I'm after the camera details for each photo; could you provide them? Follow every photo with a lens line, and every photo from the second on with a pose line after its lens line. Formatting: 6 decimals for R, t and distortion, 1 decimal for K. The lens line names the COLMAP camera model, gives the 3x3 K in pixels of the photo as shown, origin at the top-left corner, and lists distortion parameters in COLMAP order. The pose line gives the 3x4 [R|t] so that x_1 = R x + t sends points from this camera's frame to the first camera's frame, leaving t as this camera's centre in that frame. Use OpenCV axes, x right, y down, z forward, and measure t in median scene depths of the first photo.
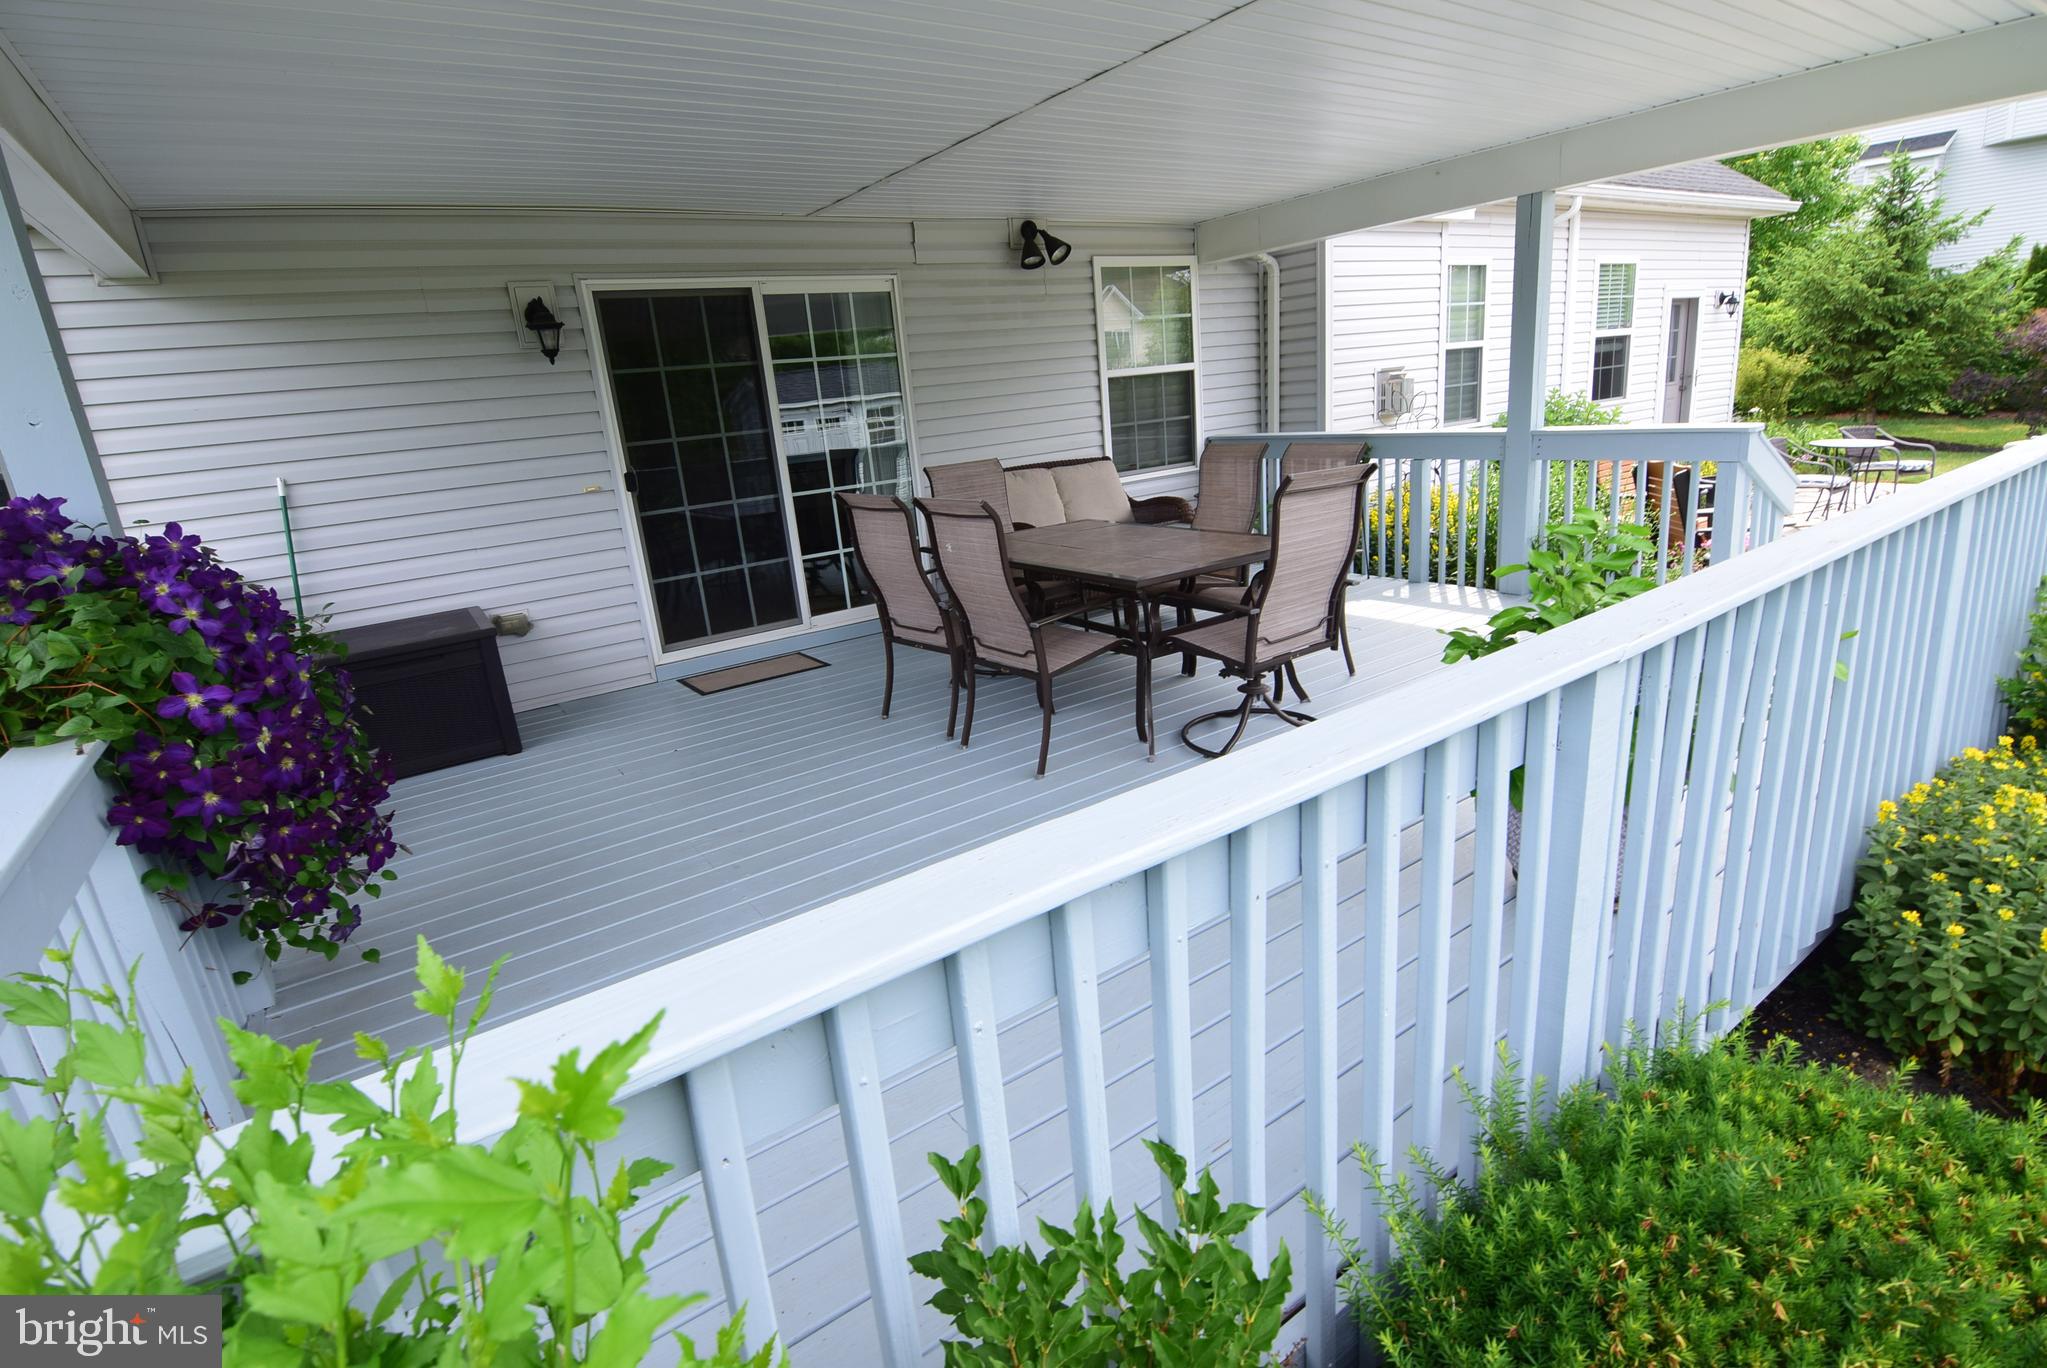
lens RADIAL K [[998.1, 0, 1009.4], [0, 998.1, 681.4], [0, 0, 1]] dist [-0.010759, -0.008697]
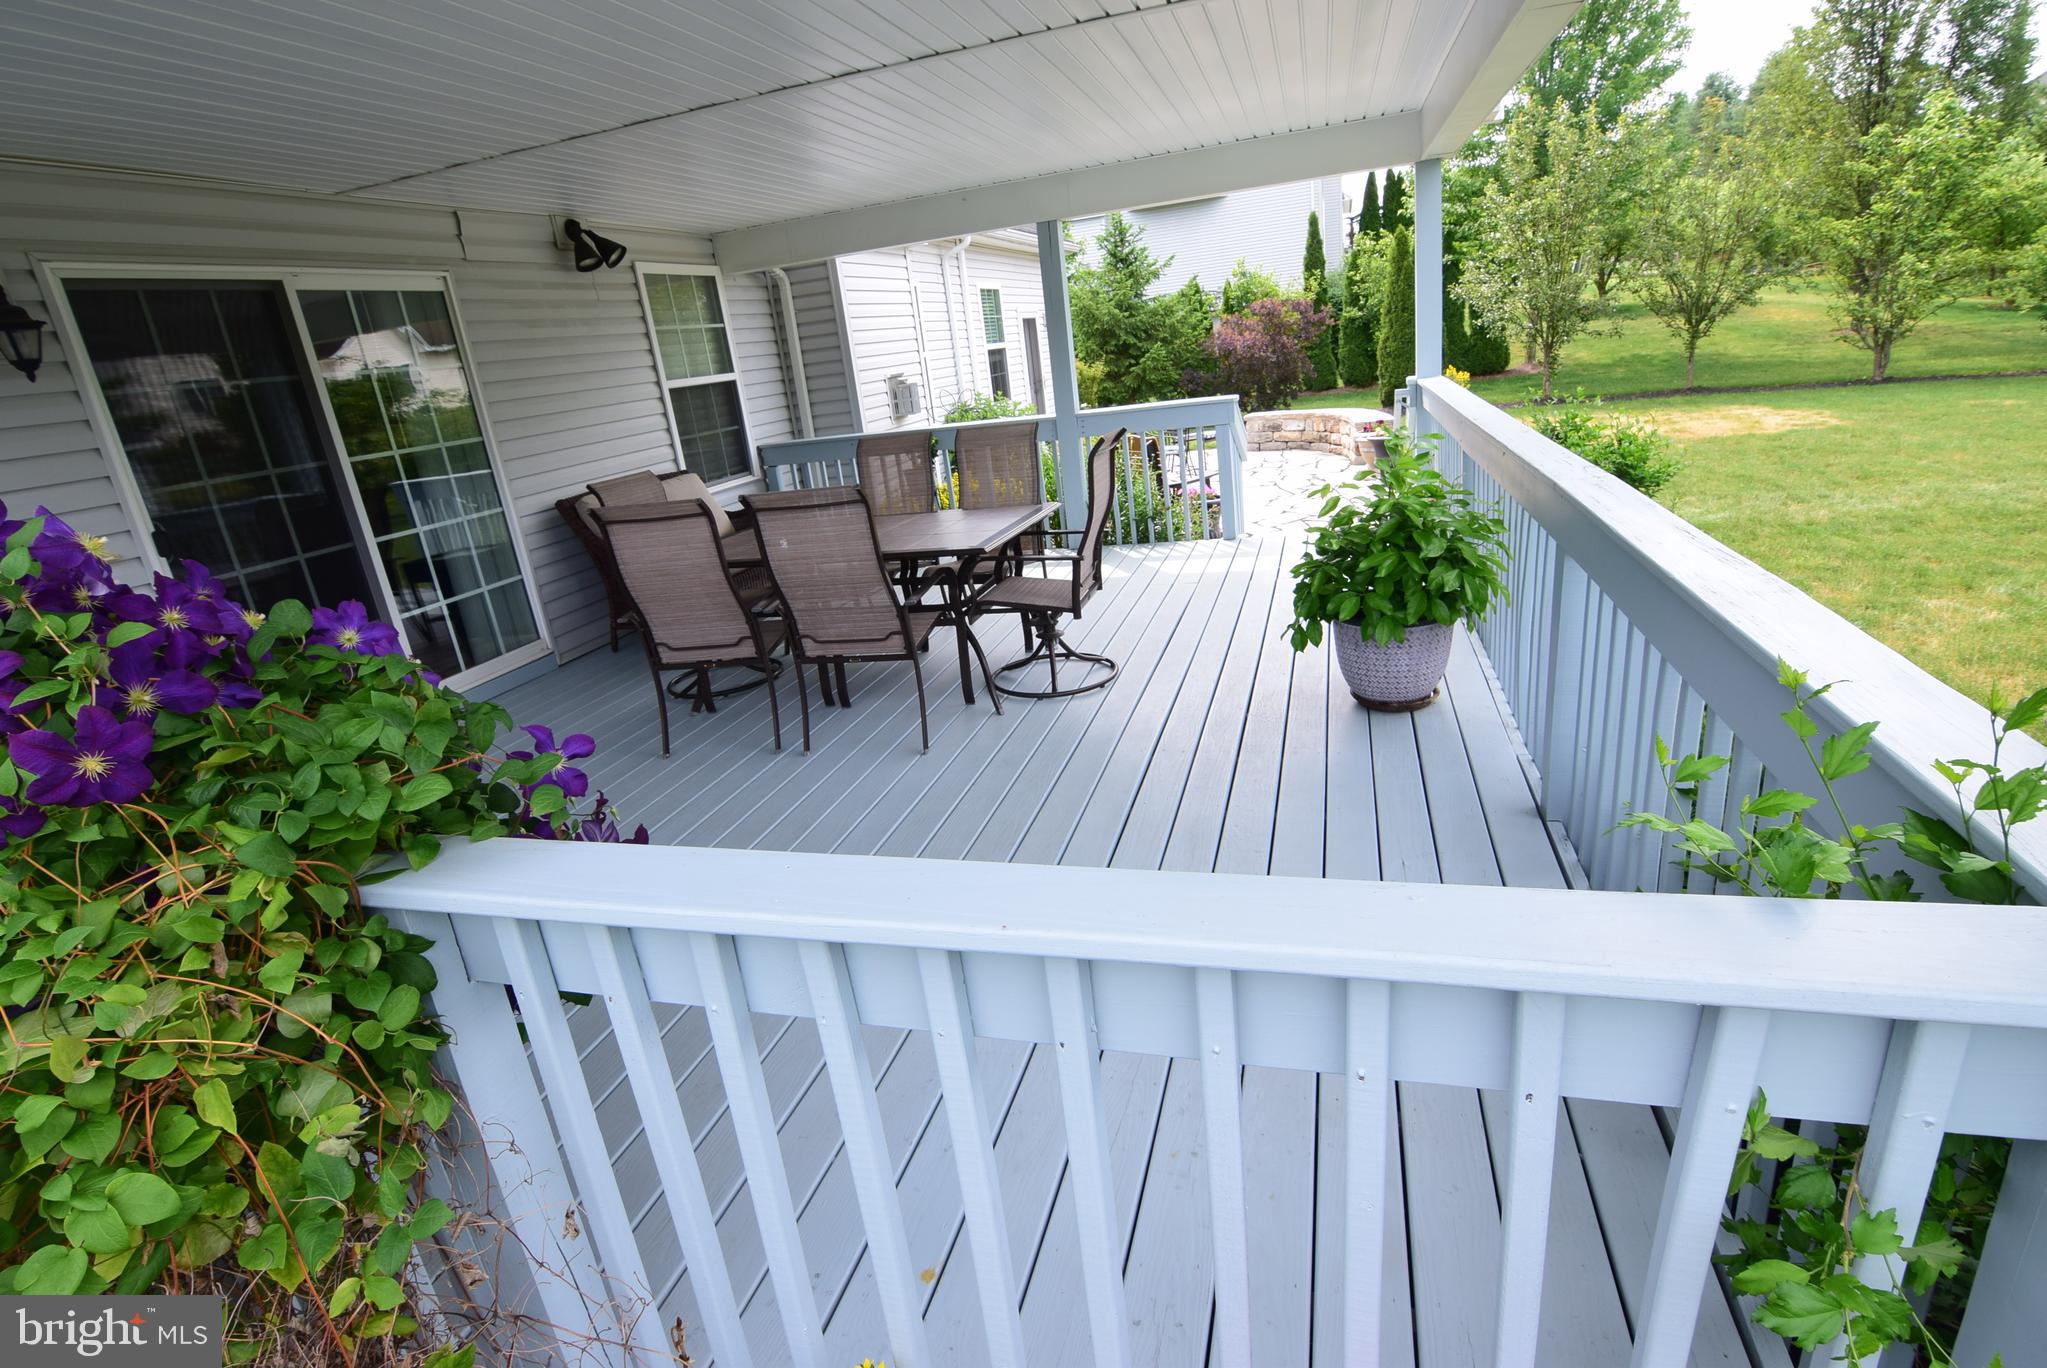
lens RADIAL K [[998.1, 0, 1030.3], [0, 998.1, 683.8], [0, 0, 1]] dist [-0.010759, -0.008697]
pose [[0.774979, -0.203602, 0.598292, -0.259028], [0.217094, 0.974842, 0.050538, -0.000993], [-0.593530, 0.090719, 0.799683, 0.053656]]
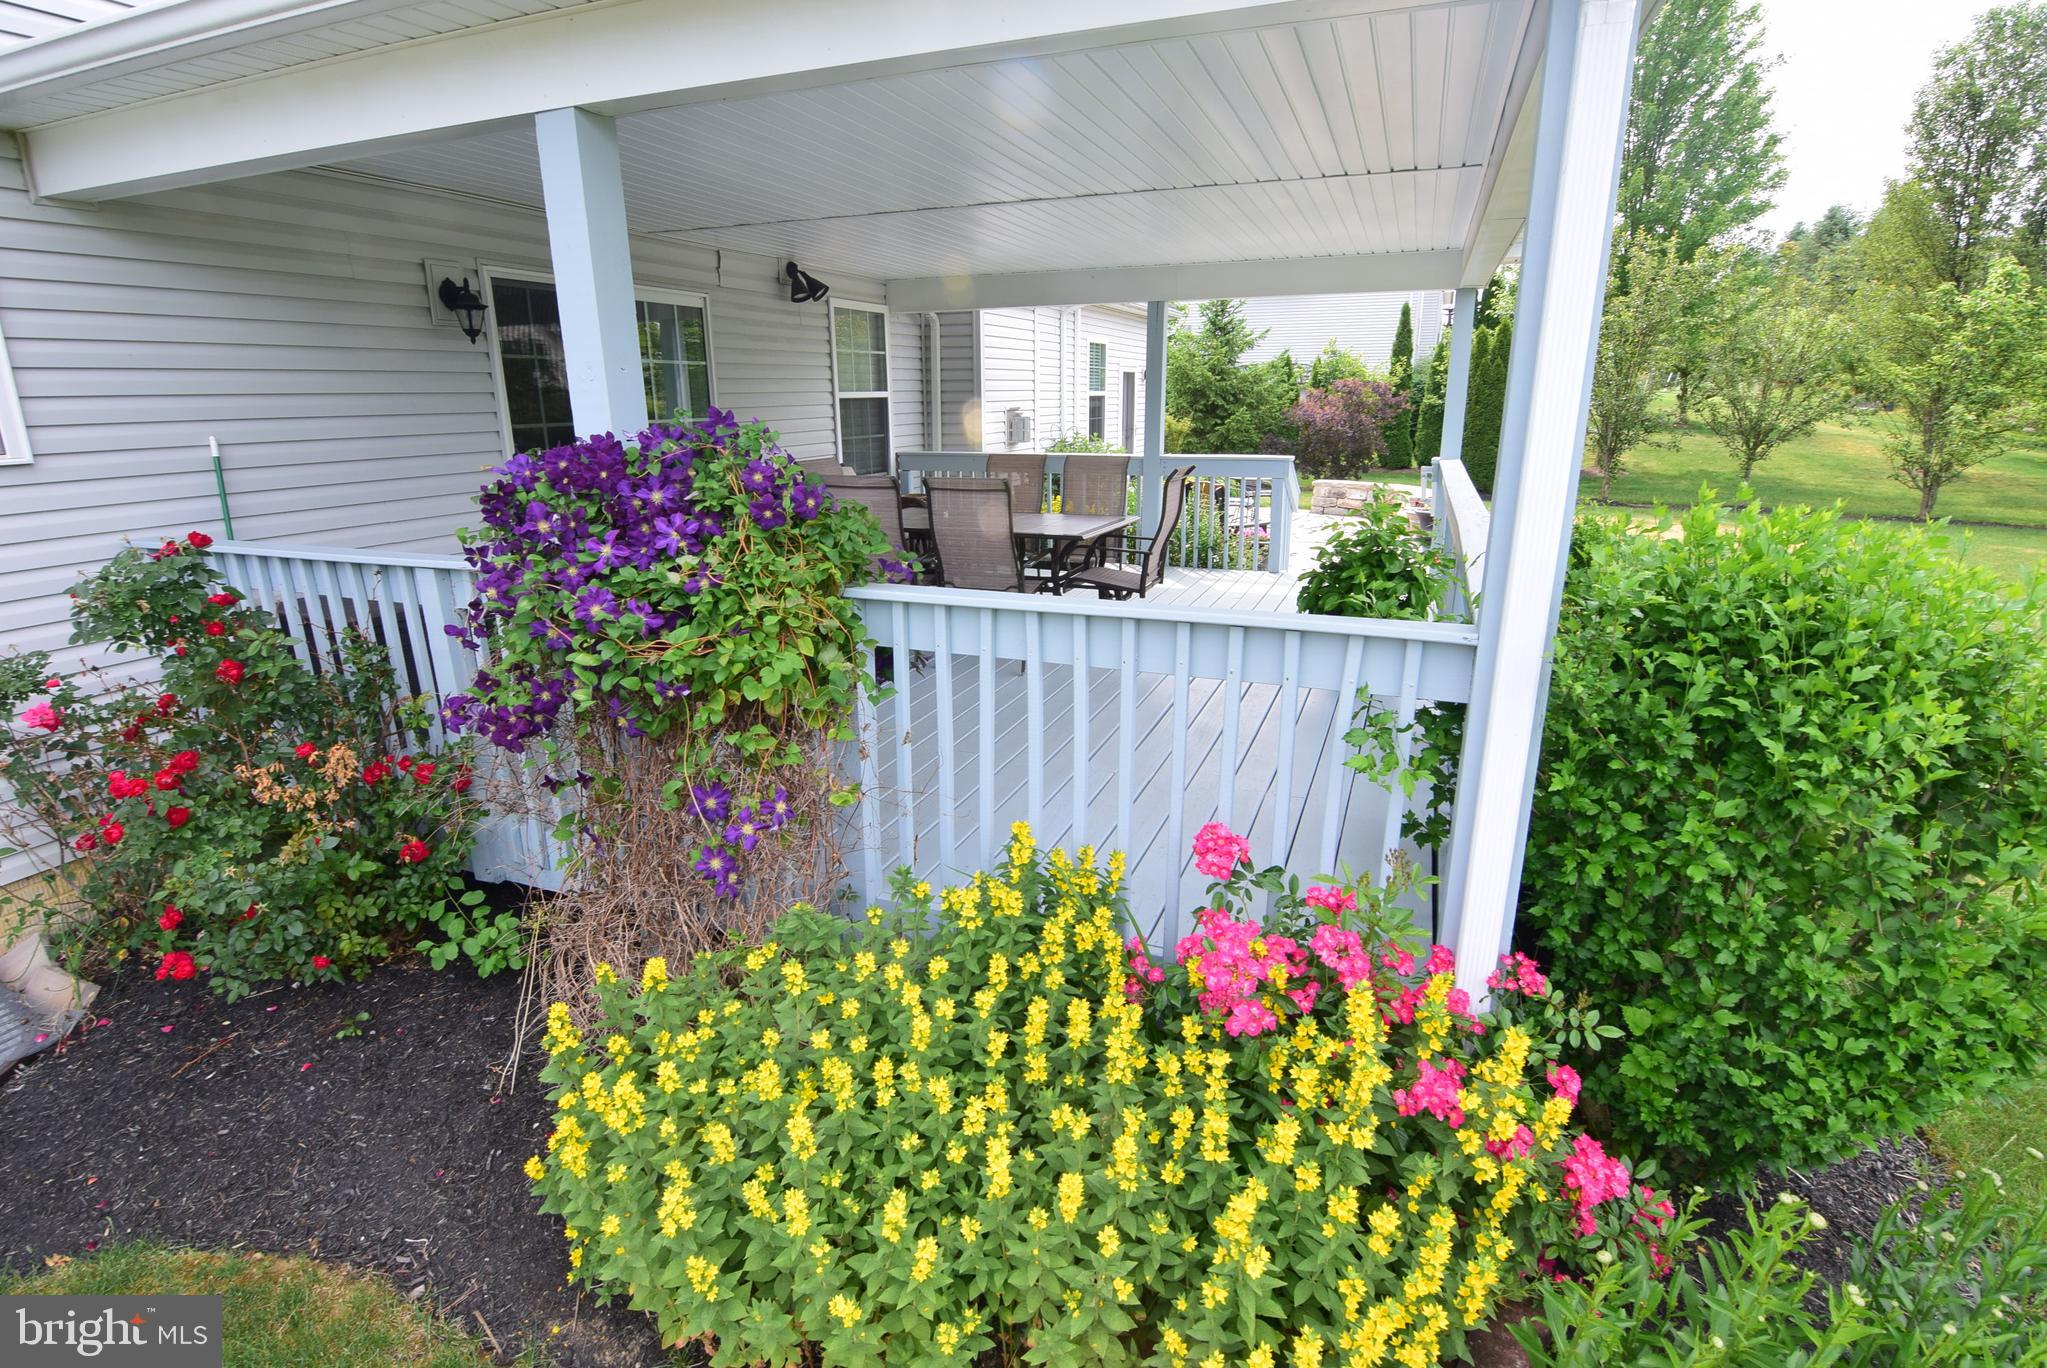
lens RADIAL K [[998.1, 0, 1020.9], [0, 998.1, 685.1], [0, 0, 1]] dist [-0.010759, -0.008697]
pose [[0.829094, -0.074484, 0.554125, -0.408021], [0.087649, 0.996148, 0.002757, 0.055867], [-0.552196, 0.046282, 0.832429, -0.106683]]
